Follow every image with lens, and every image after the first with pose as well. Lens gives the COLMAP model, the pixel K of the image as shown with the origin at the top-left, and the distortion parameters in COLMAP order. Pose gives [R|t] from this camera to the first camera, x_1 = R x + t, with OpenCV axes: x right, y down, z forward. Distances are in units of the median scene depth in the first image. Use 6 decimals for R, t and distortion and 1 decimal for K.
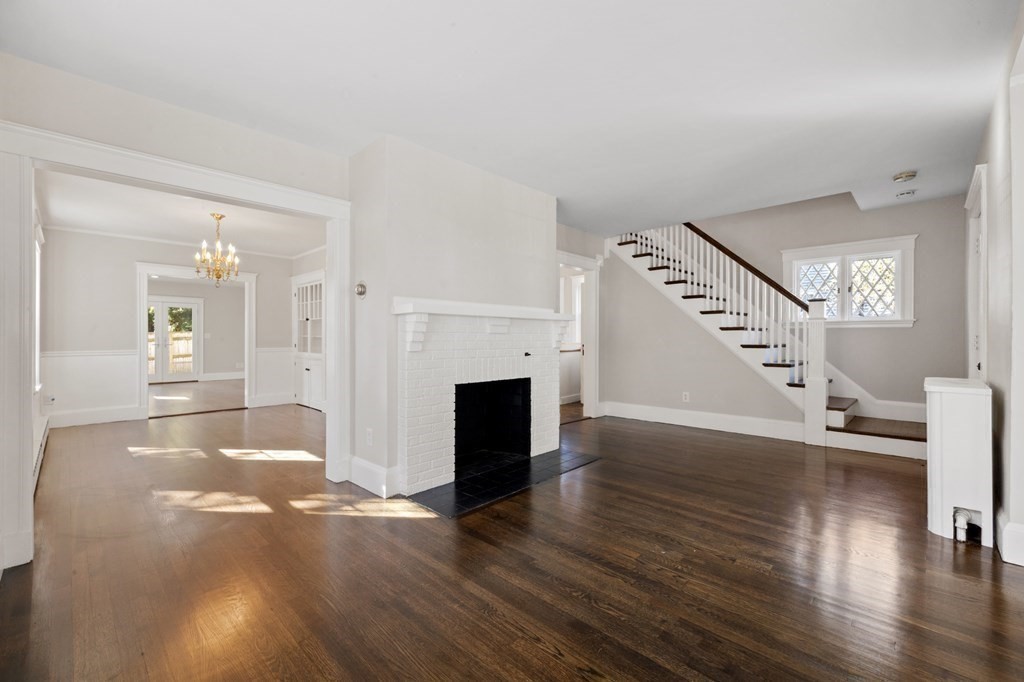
lens RADIAL K [[434.0, 0, 507.8], [0, 434.0, 337.7], [0, 0, 1]] dist [0.003665, 0.000433]
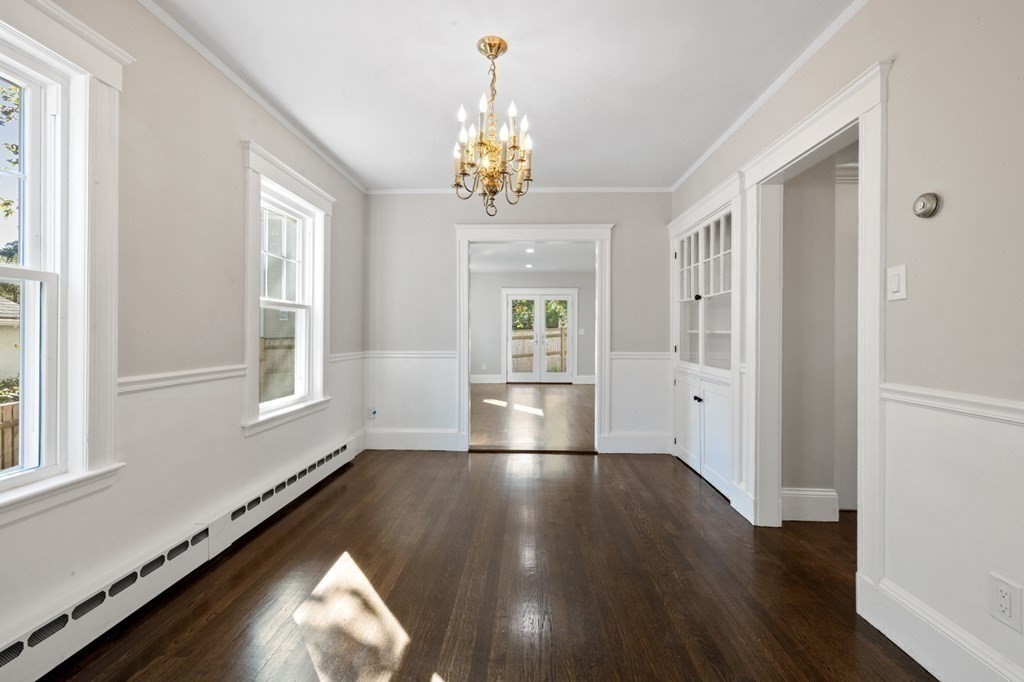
lens RADIAL K [[434.0, 0, 511.4], [0, 434.0, 332.2], [0, 0, 1]] dist [0.003665, 0.000433]
pose [[0.673773, 0.000234, -0.738938, -0.232586], [-0.002633, 0.999994, -0.002084, -0.000971], [0.738933, 0.003350, 0.673770, 0.495834]]
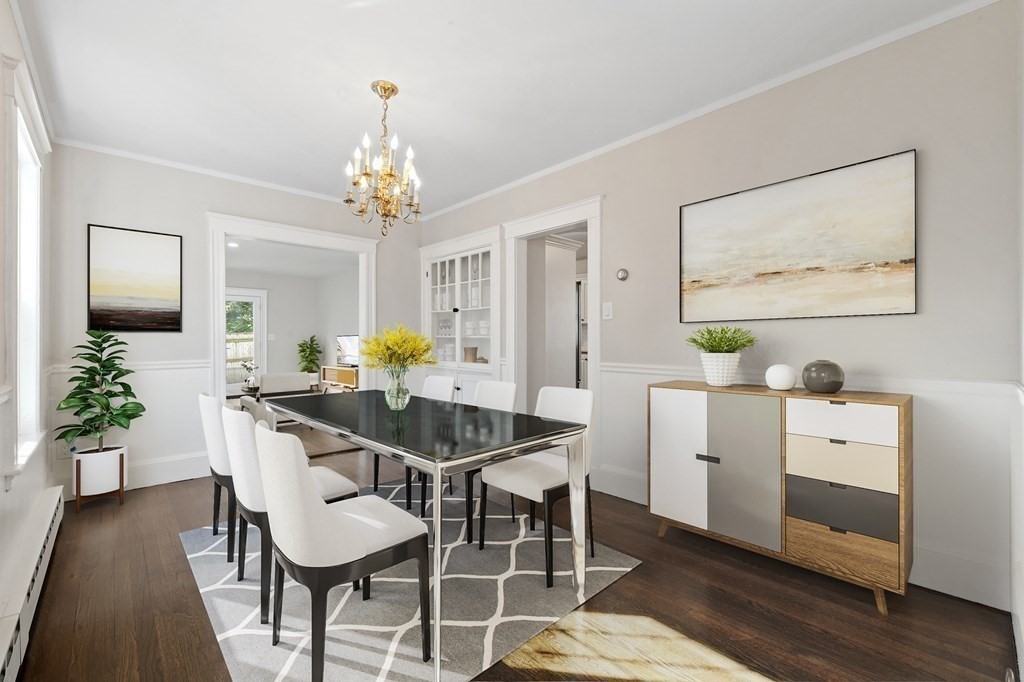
lens RADIAL K [[434.0, 0, 506.5], [0, 434.0, 340.9], [0, 0, 1]] dist [0.003665, 0.000433]
pose [[0.998784, -0.001361, -0.049280, -0.343867], [0.001503, 0.999995, 0.002844, 0.001513], [0.049276, -0.002915, 0.998781, 0.351995]]
